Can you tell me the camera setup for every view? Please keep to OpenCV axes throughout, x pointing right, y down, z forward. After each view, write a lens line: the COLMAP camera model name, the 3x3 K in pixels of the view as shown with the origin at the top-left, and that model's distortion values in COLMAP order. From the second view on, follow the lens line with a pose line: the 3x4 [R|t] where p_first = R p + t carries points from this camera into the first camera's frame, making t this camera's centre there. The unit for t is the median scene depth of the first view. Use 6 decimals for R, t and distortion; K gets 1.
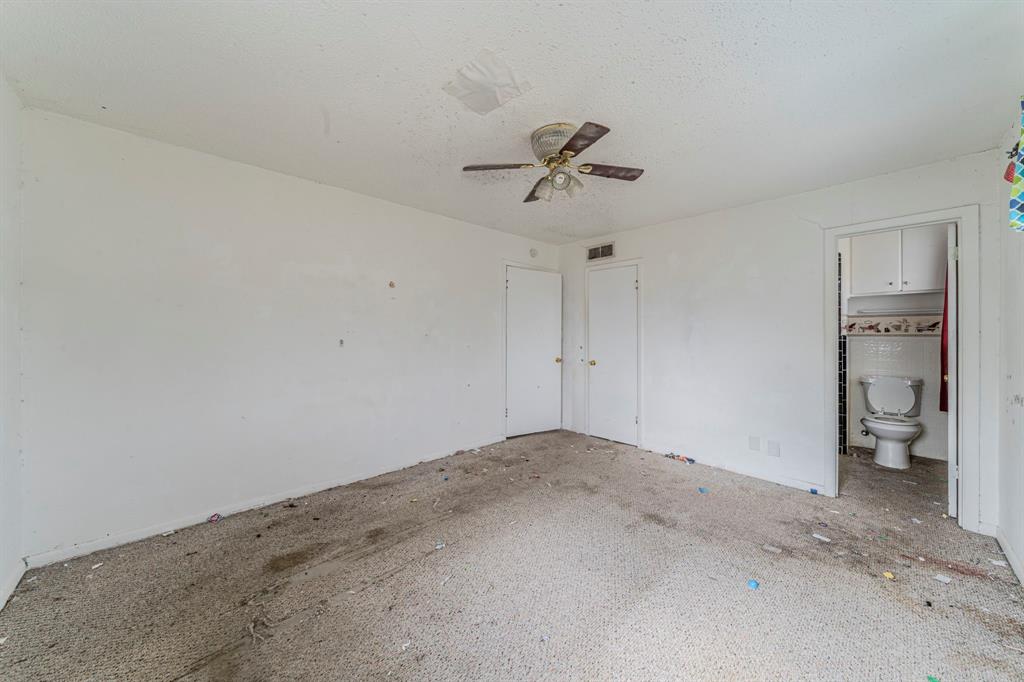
lens RADIAL K [[355.6, 0, 512.8], [0, 355.6, 336.5], [0, 0, 1]] dist [-0.000620, -0.000024]
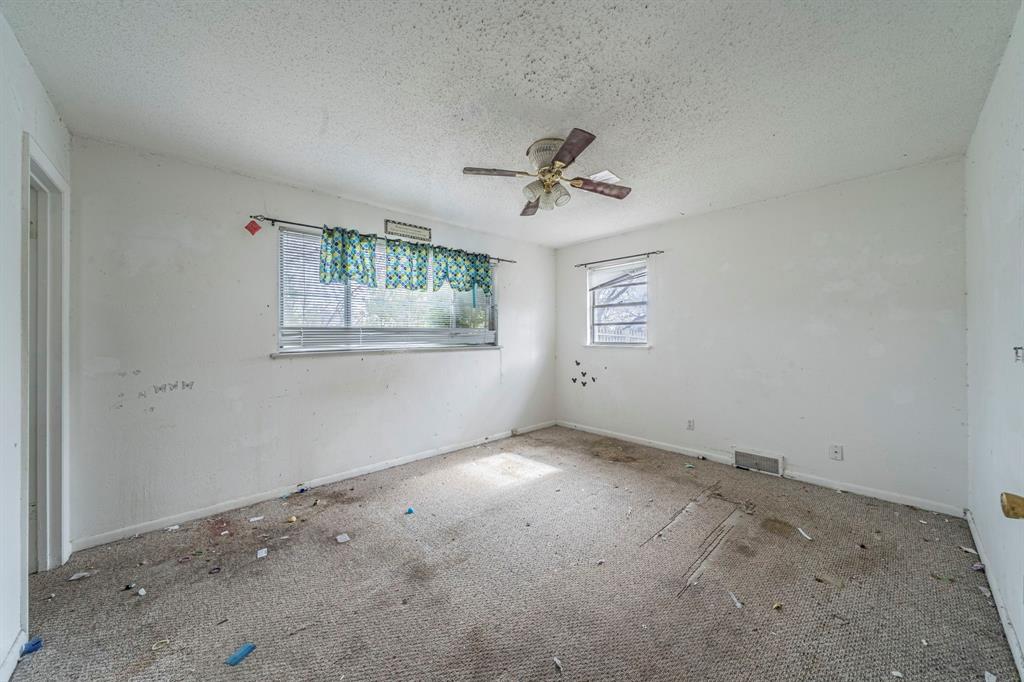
lens RADIAL K [[355.6, 0, 512.8], [0, 355.6, 336.5], [0, 0, 1]] dist [-0.000620, -0.000024]
pose [[-0.999852, -0.000900, 0.017184, 0.141987], [-0.000698, 0.999931, 0.011762, -0.007999], [-0.017194, 0.011748, -0.999783, 1.364051]]
